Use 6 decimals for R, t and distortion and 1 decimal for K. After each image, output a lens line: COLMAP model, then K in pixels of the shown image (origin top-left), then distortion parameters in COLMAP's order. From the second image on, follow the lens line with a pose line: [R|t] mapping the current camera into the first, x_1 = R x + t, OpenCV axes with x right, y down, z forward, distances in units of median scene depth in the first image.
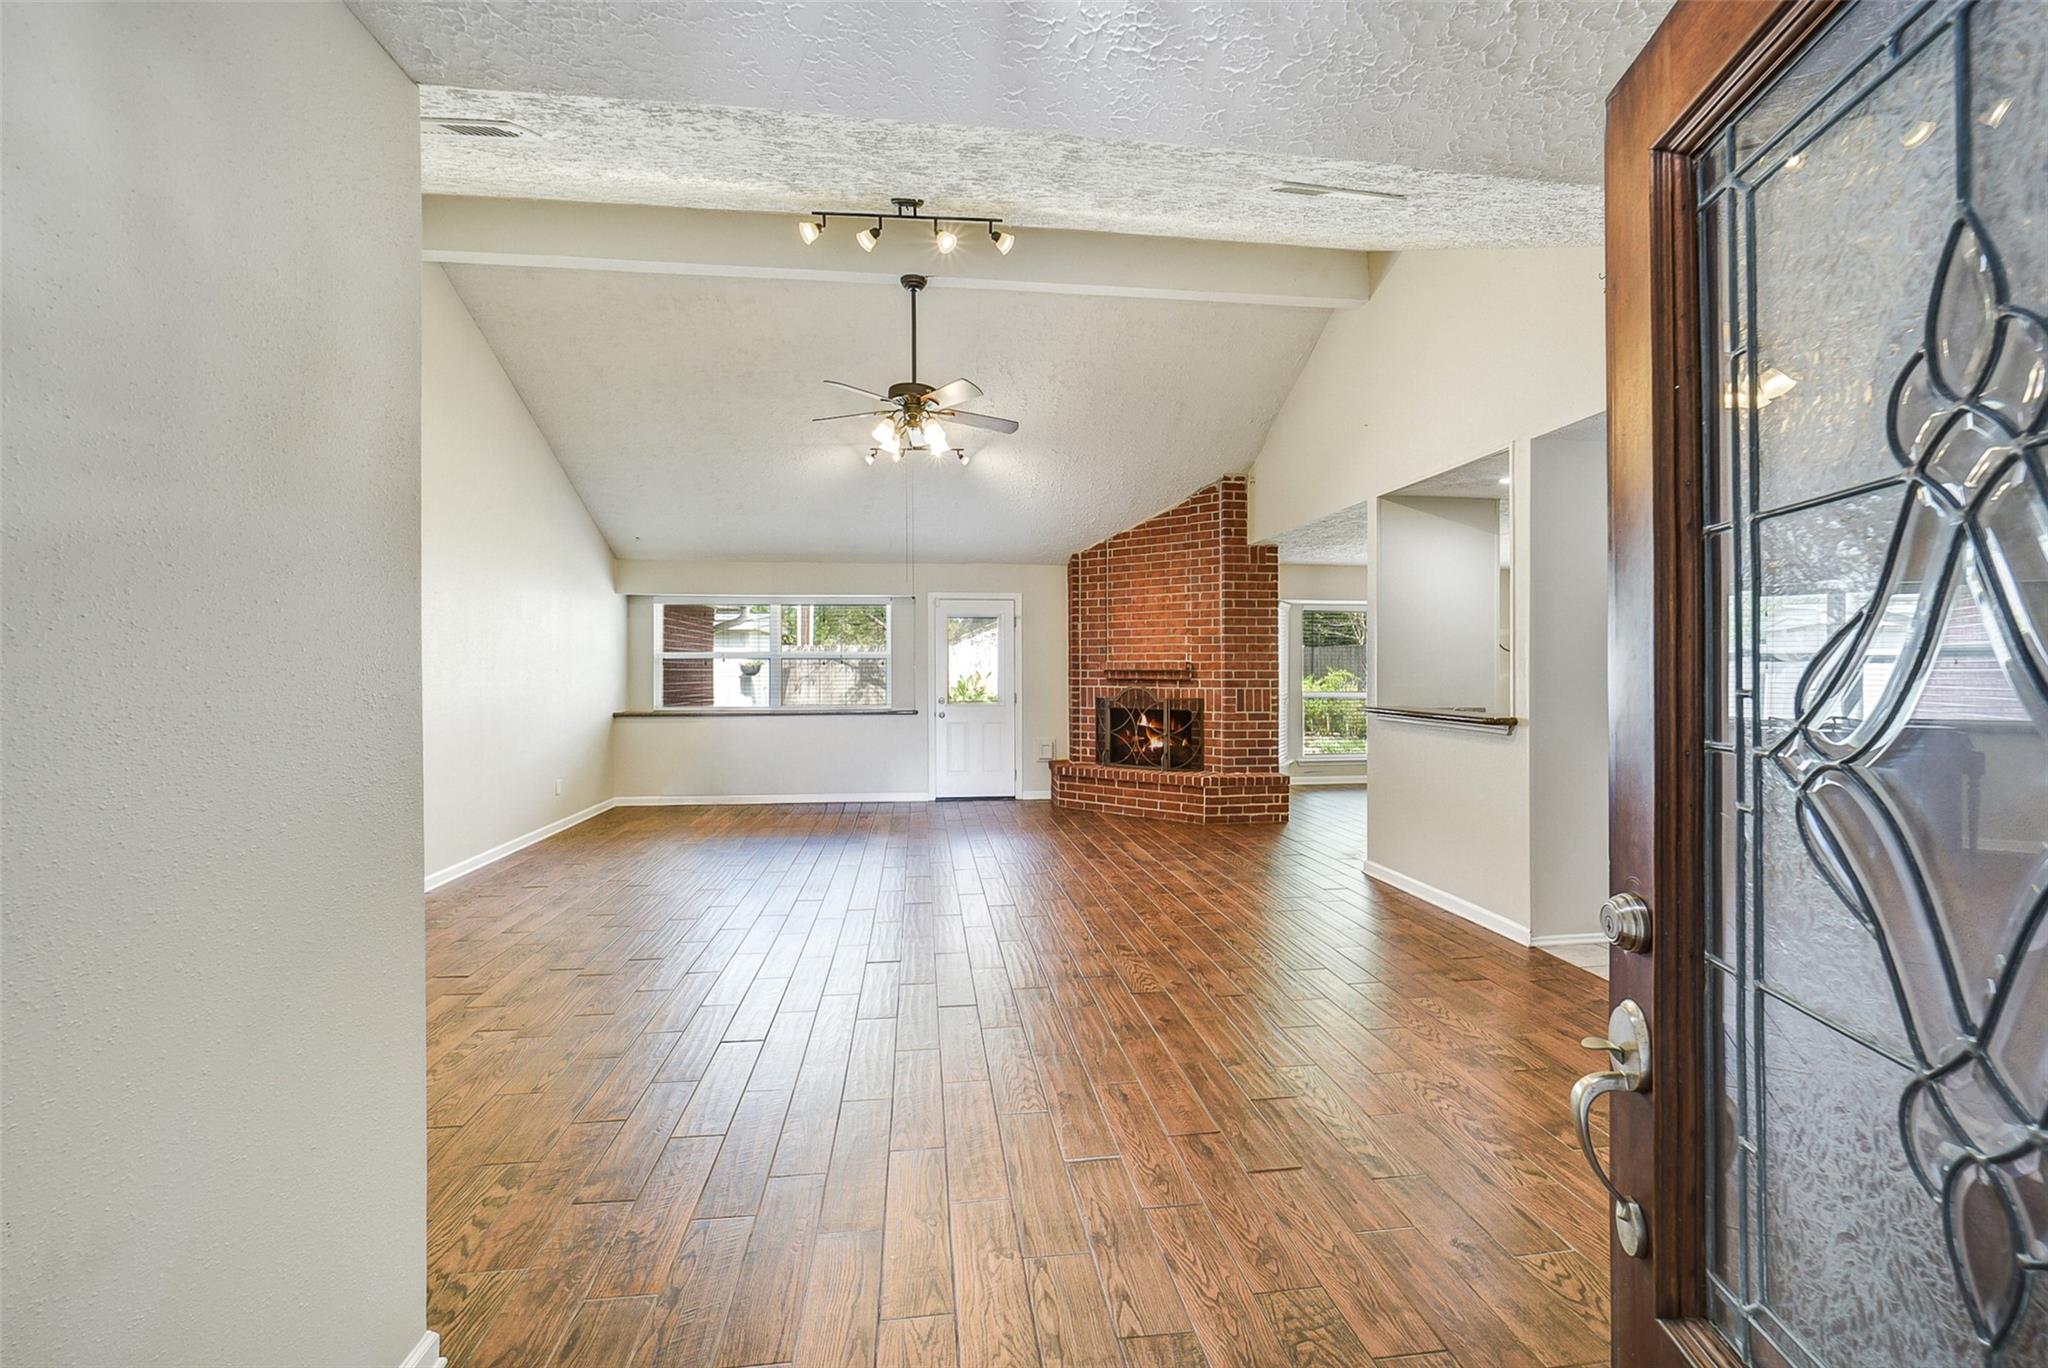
lens RADIAL K [[814.7, 0, 1034.2], [0, 814.7, 677.9], [0, 0, 1]] dist [-0.041001, 0.008107]
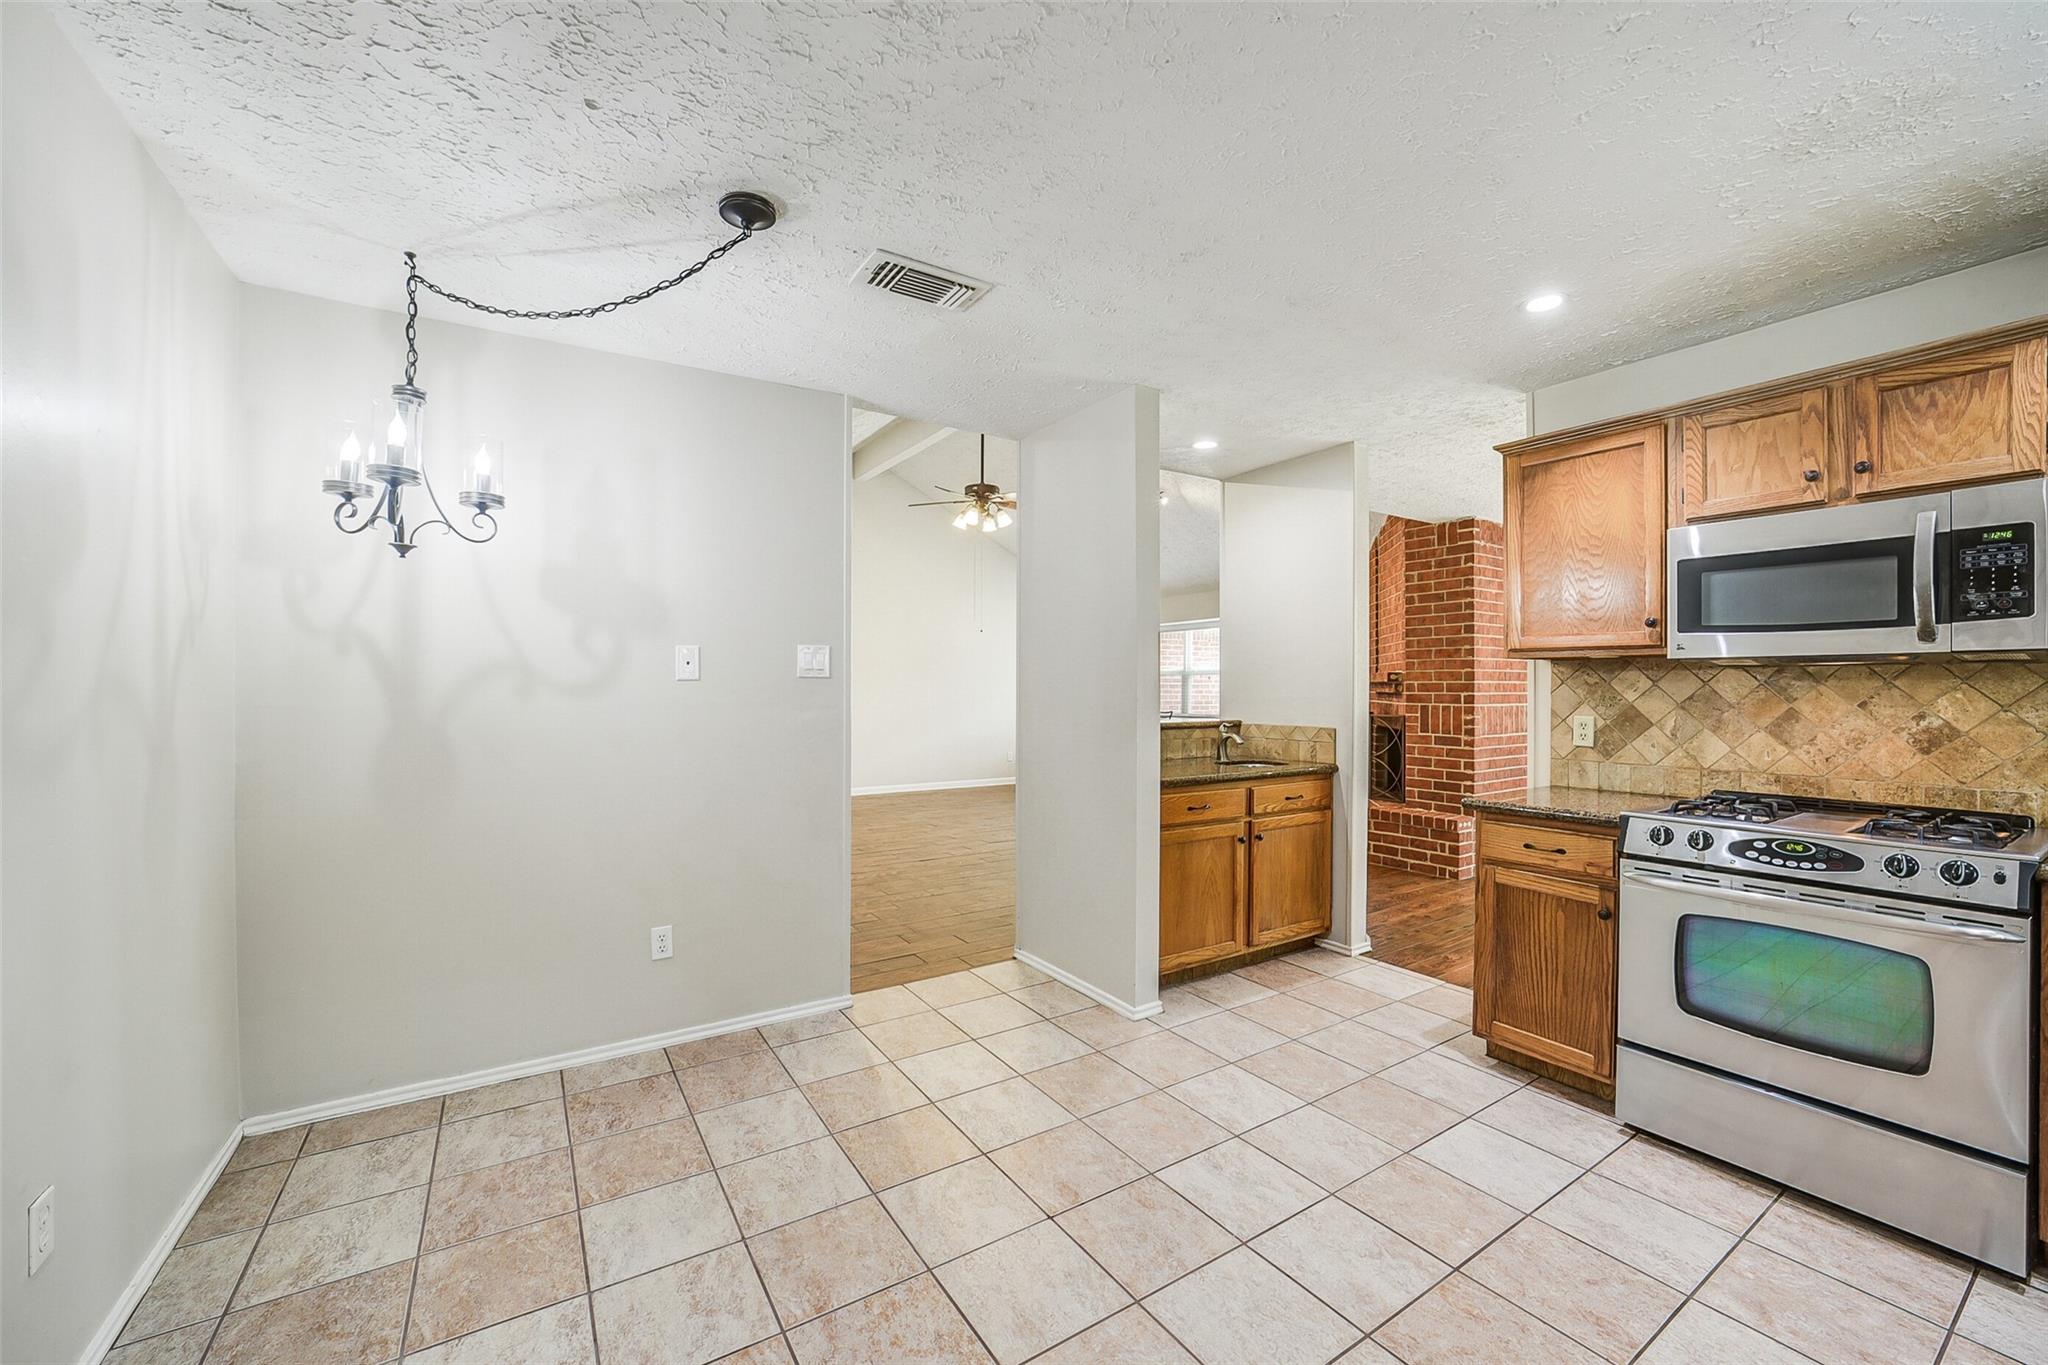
lens RADIAL K [[807.0, 0, 1026.4], [0, 807.0, 690.3], [0, 0, 1]] dist [-0.038551, 0.009033]
pose [[0.420779, 0.005708, -0.907145, 0.805137], [-0.009588, 0.999952, 0.001845, 0.001376], [0.907113, 0.007921, 0.420814, 0.312123]]
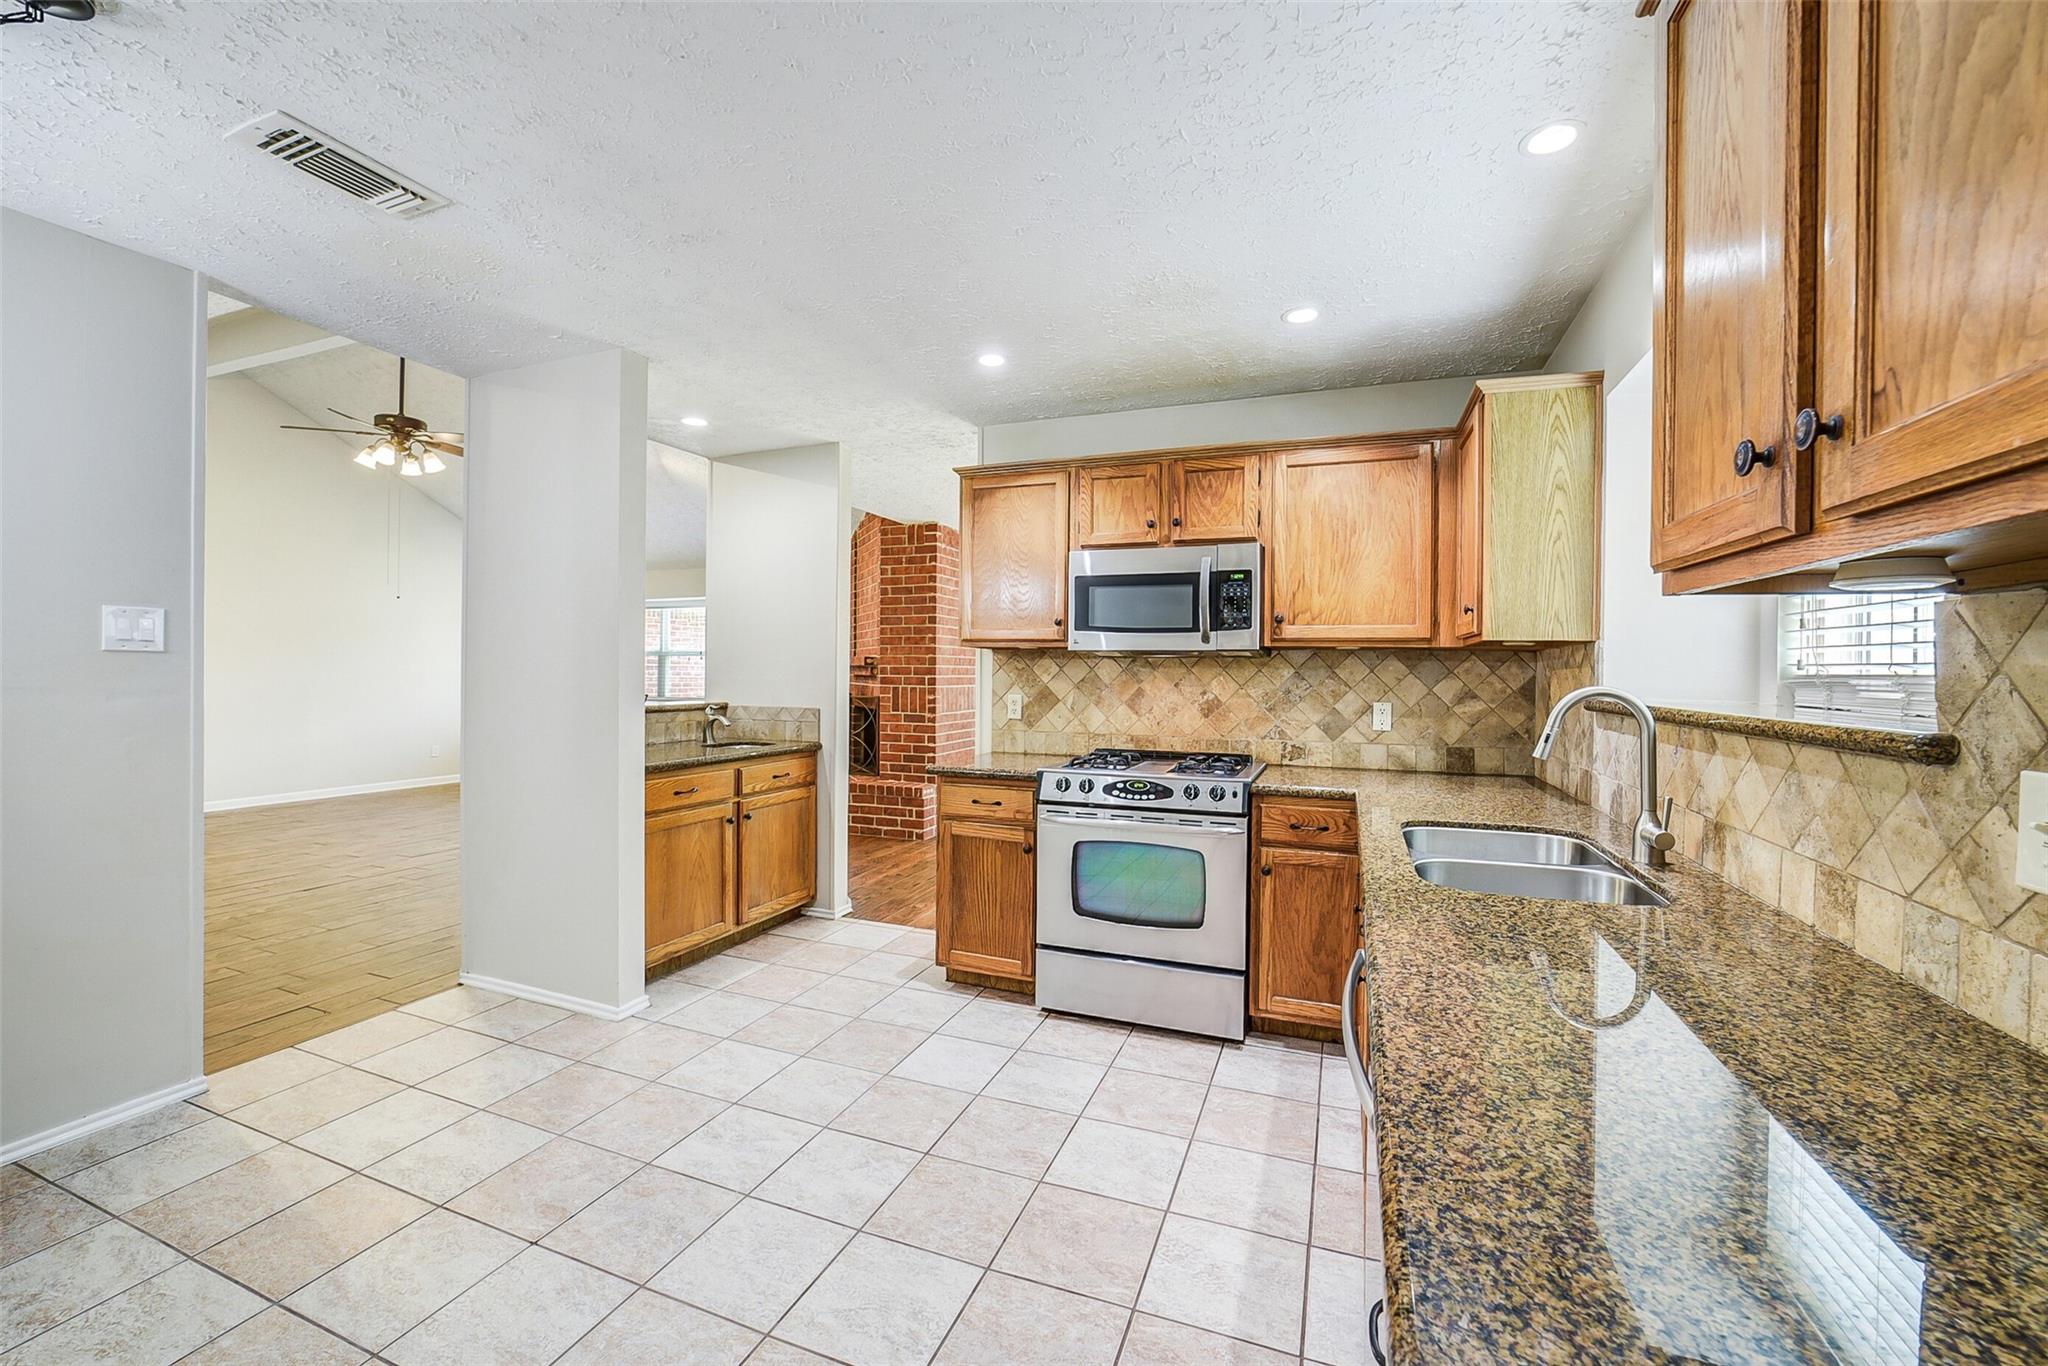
lens RADIAL K [[814.7, 0, 1034.2], [0, 814.7, 676.9], [0, 0, 1]] dist [-0.041001, 0.008107]
pose [[0.875295, 0.012547, -0.483426, 0.819368], [-0.014733, 0.999891, -0.000723, 0.001459], [0.483365, 0.007755, 0.875385, 0.292158]]
